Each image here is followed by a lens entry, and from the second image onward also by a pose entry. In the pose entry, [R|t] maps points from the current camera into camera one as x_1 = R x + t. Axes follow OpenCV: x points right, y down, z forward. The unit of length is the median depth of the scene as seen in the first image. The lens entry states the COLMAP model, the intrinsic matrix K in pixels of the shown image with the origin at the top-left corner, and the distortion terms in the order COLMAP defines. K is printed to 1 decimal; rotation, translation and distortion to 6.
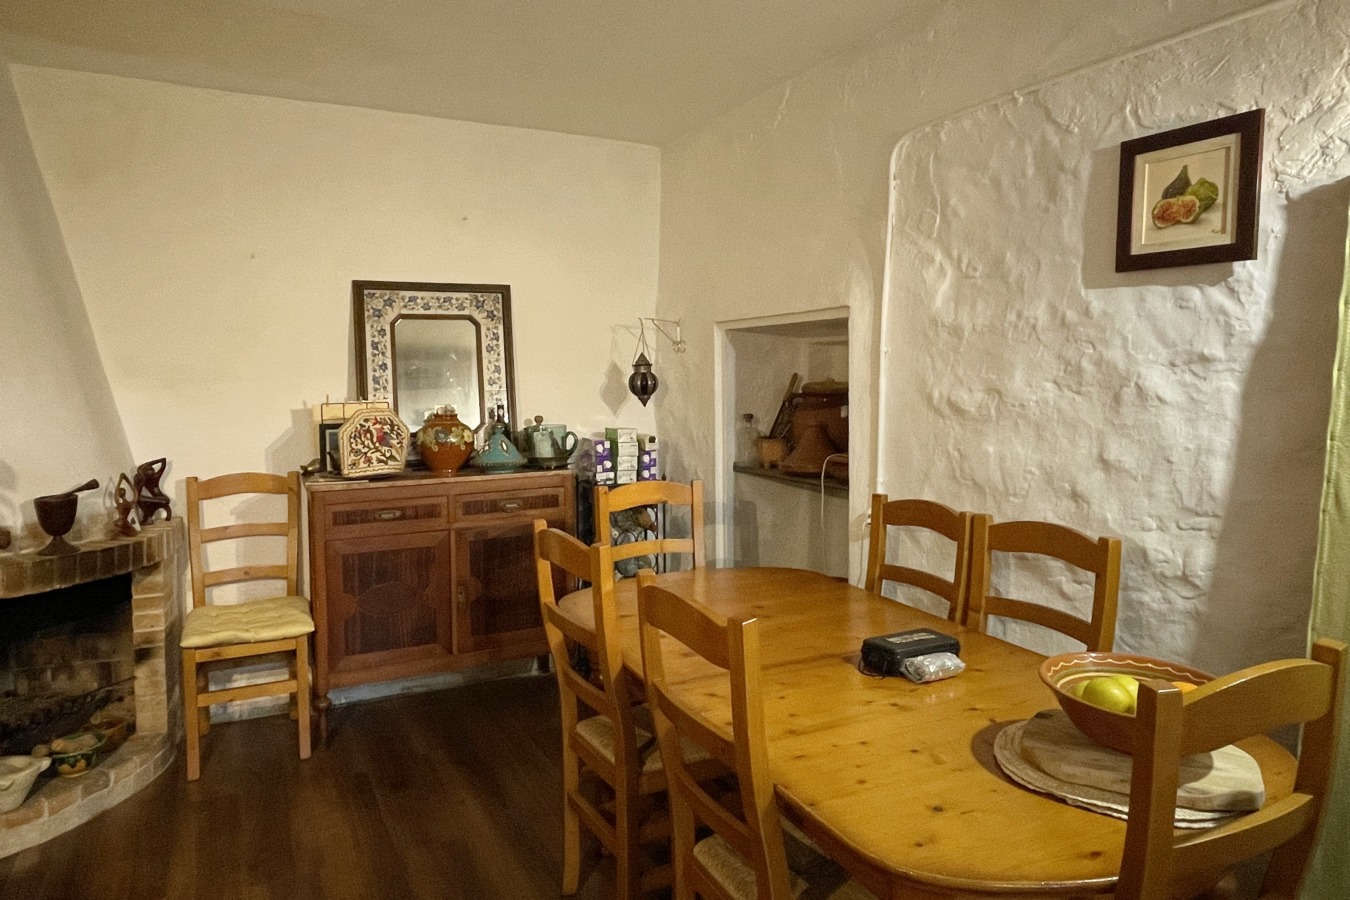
lens RADIAL K [[854.9, 0, 675.0], [0, 854.9, 450.0], [0, 0, 1]] dist [-0.002398, -0.002443]
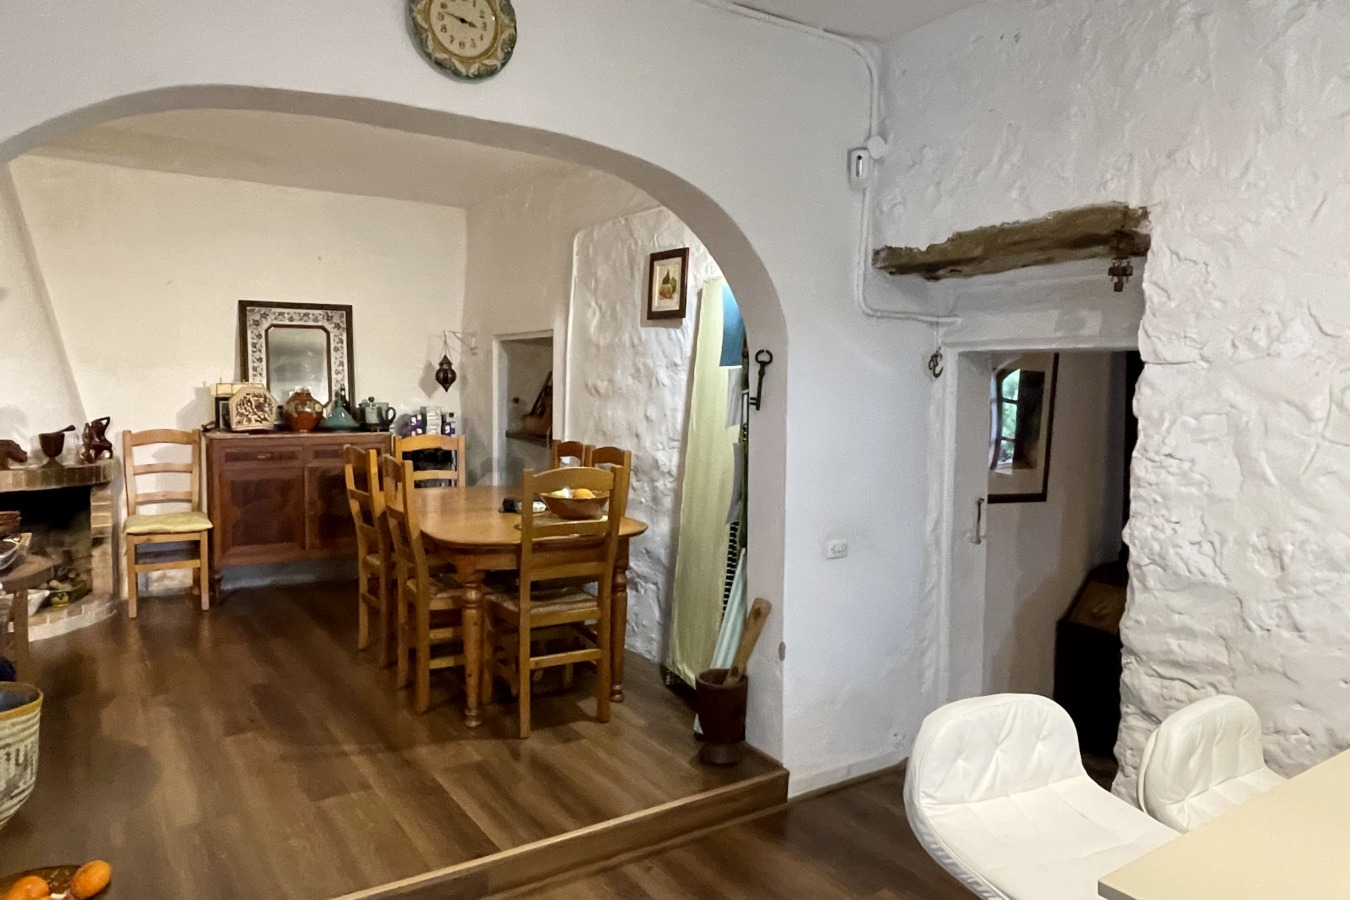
lens RADIAL K [[898.9, 0, 675.1], [0, 898.9, 471.8], [0, 0, 1]] dist [0.000499, -0.021759]
pose [[0.994496, 0.012755, 0.103995, 0.230099], [-0.014031, 0.999835, 0.011548, 0.073489], [-0.103831, -0.012944, 0.994511, -0.668543]]
